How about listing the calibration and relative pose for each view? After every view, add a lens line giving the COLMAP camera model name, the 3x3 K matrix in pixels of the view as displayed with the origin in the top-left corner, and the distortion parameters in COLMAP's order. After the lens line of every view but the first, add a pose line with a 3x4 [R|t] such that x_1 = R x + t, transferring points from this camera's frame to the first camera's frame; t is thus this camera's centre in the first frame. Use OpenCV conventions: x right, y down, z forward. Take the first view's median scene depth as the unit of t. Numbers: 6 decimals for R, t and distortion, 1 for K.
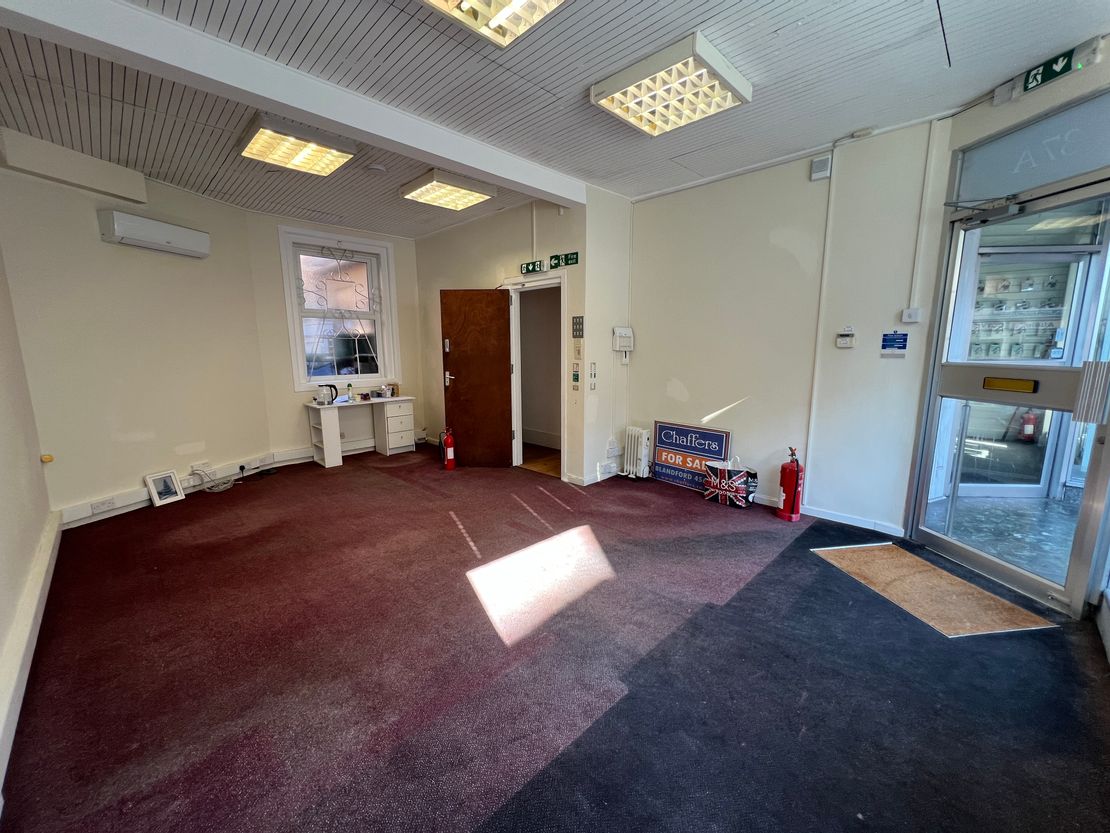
lens RADIAL K [[443.3, 0, 555.0], [0, 443.3, 416.5], [0, 0, 1]] dist [-0.000889, -0.000320]
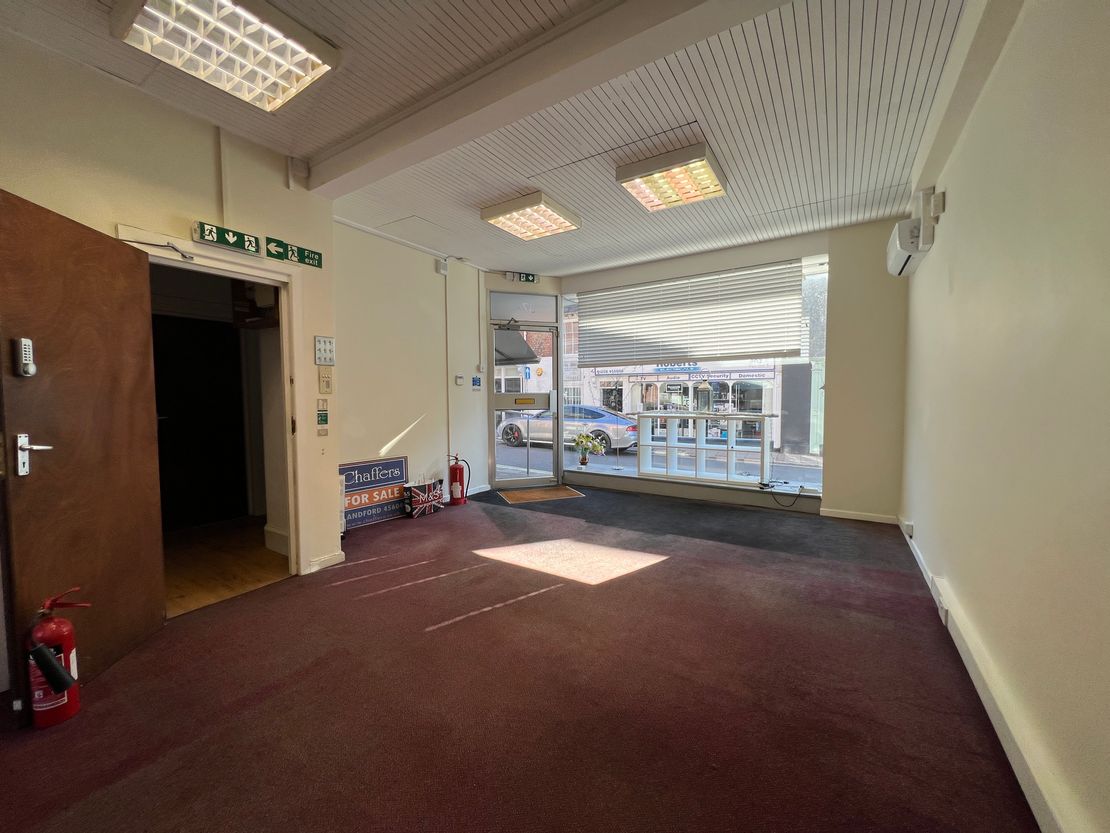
lens RADIAL K [[443.9, 0, 555.0], [0, 443.9, 416.5], [0, 0, 1]] dist [0.002093, 0.000154]
pose [[-0.210342, -0.041571, 0.976744, -0.850810], [0.161837, 0.983830, 0.076725, -0.096668], [-0.964140, 0.174212, -0.200213, 0.878625]]
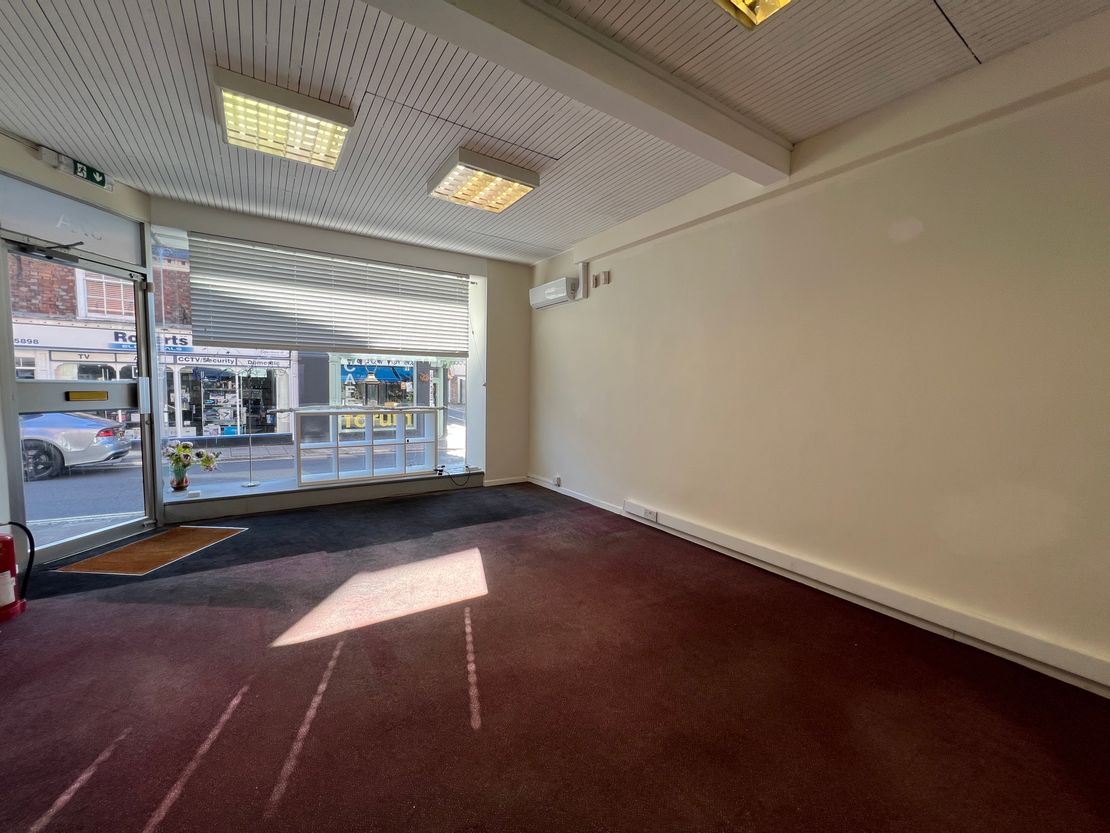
lens RADIAL K [[443.9, 0, 555.0], [0, 443.9, 416.5], [0, 0, 1]] dist [0.002093, 0.000154]
pose [[-0.979536, -0.026117, 0.199566, -0.383927], [0.018884, 0.975245, 0.220320, -0.180953], [-0.200380, 0.219580, -0.954794, 1.311616]]
